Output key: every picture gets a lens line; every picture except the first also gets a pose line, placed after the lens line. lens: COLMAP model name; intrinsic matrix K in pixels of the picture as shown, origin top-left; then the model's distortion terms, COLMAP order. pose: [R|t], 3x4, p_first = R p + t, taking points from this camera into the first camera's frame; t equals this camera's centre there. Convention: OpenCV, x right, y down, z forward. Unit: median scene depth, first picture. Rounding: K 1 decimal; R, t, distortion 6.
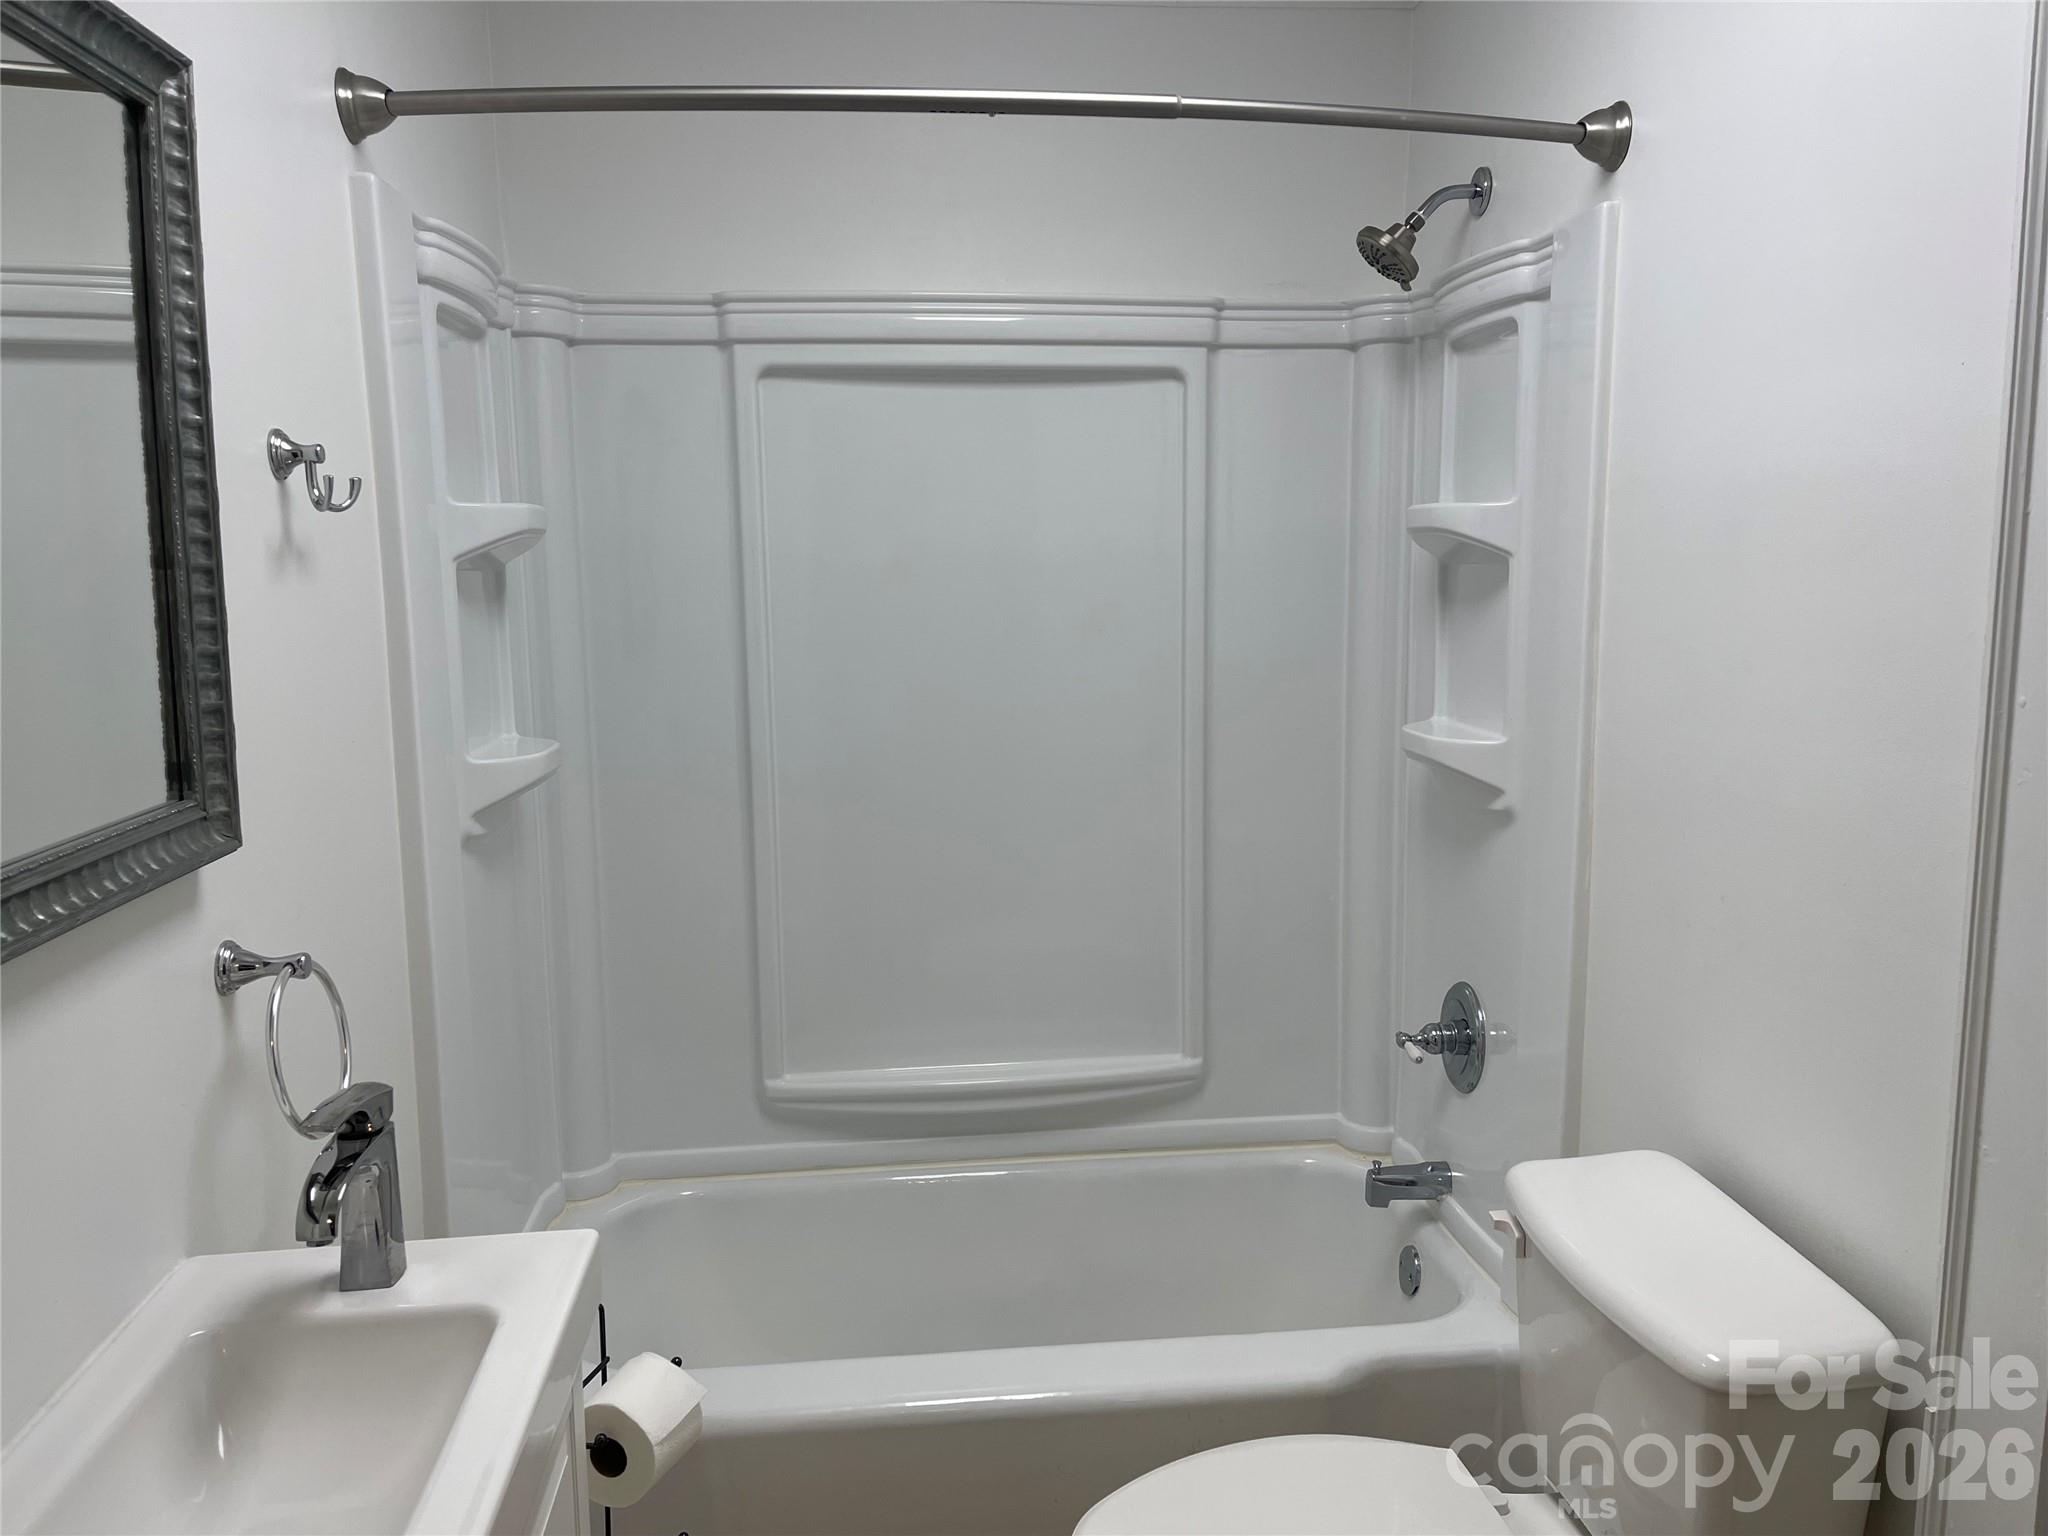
lens RADIAL K [[1537.7, 0, 1019.9], [0, 1537.7, 775.7], [0, 0, 1]] dist [0.076169, -0.097065]
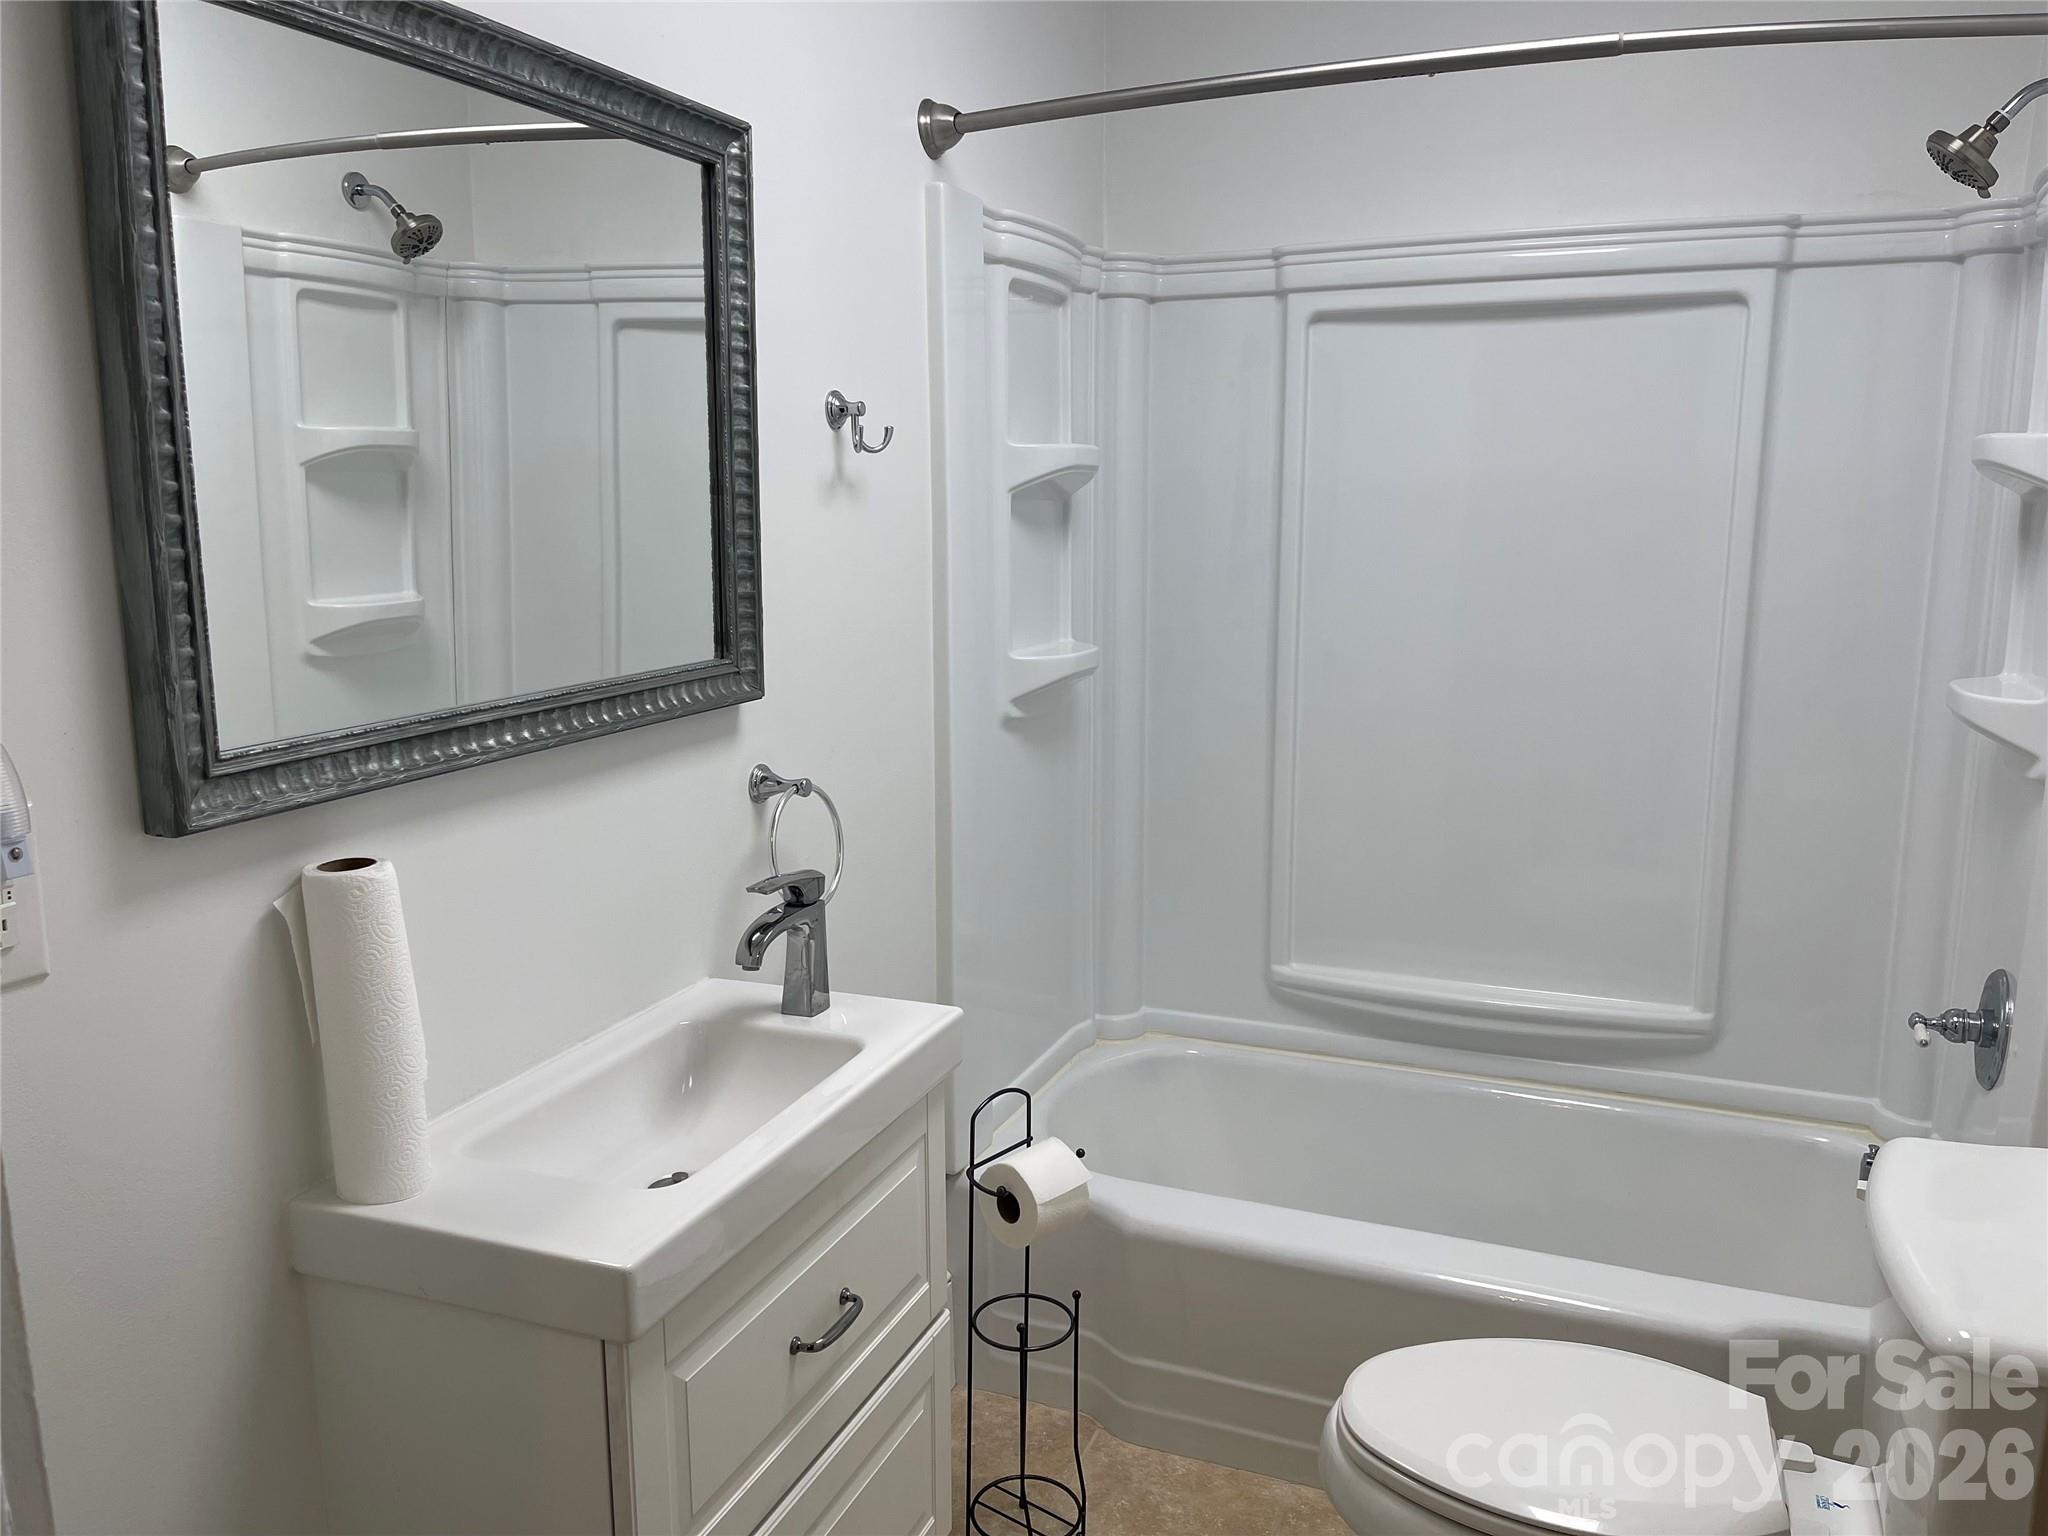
lens RADIAL K [[1537.7, 0, 1031.0], [0, 1537.7, 767.0], [0, 0, 1]] dist [0.076169, -0.097065]
pose [[0.882655, 0.091695, -0.460991, 0.225919], [-0.074482, 0.995680, 0.055439, 0.009286], [0.464083, -0.014598, 0.885671, -0.072448]]
